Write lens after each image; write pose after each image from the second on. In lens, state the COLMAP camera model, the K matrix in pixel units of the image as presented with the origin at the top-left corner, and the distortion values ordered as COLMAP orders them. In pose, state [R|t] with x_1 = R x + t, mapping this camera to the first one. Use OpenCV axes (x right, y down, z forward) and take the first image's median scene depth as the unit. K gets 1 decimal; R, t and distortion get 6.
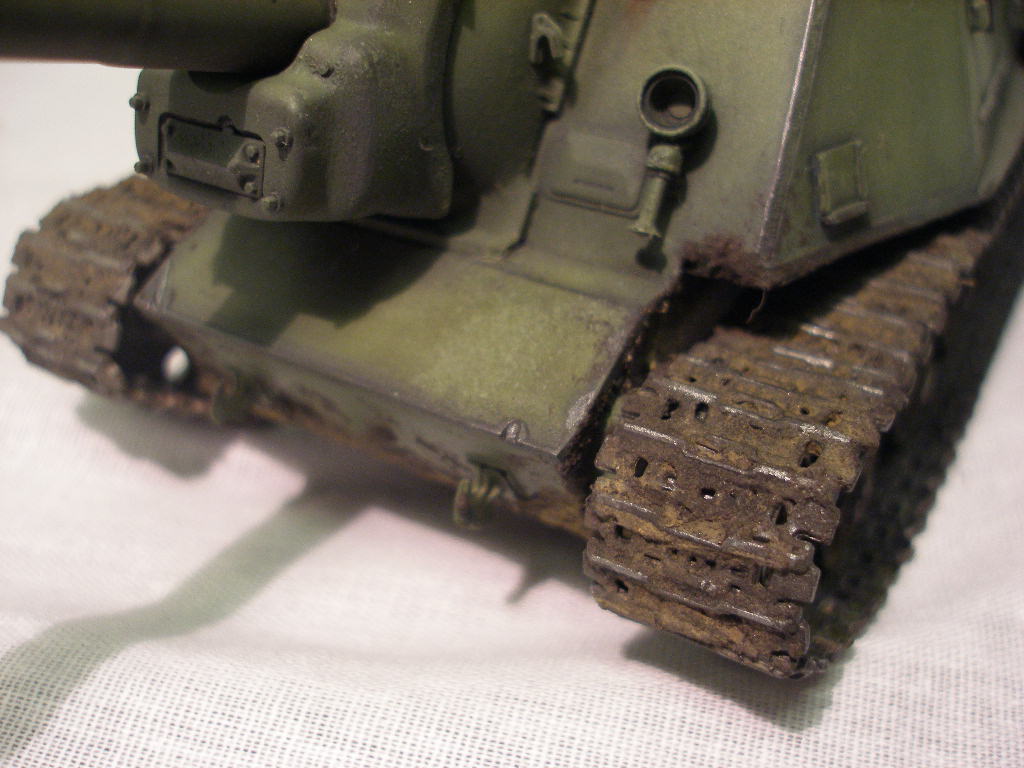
lens RADIAL K [[1128.8, 0, 512.0], [0, 1128.8, 384.0], [0, 0, 1]] dist [-0.169090, 0.014401]
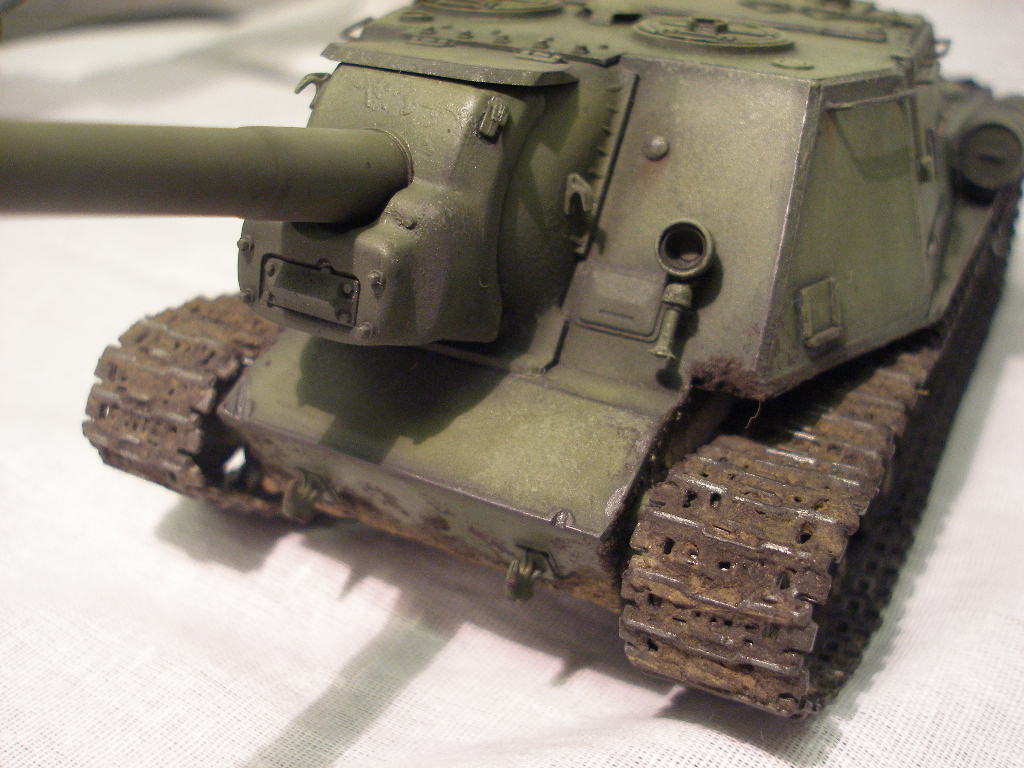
lens RADIAL K [[1128.8, 0, 512.0], [0, 1128.8, 384.0], [0, 0, 1]] dist [-0.169090, 0.014401]
pose [[0.998776, -0.001091, 0.049444, -0.106206], [0.005719, 0.995597, -0.093562, 0.010040], [-0.049124, 0.093730, 0.994385, -0.206462]]
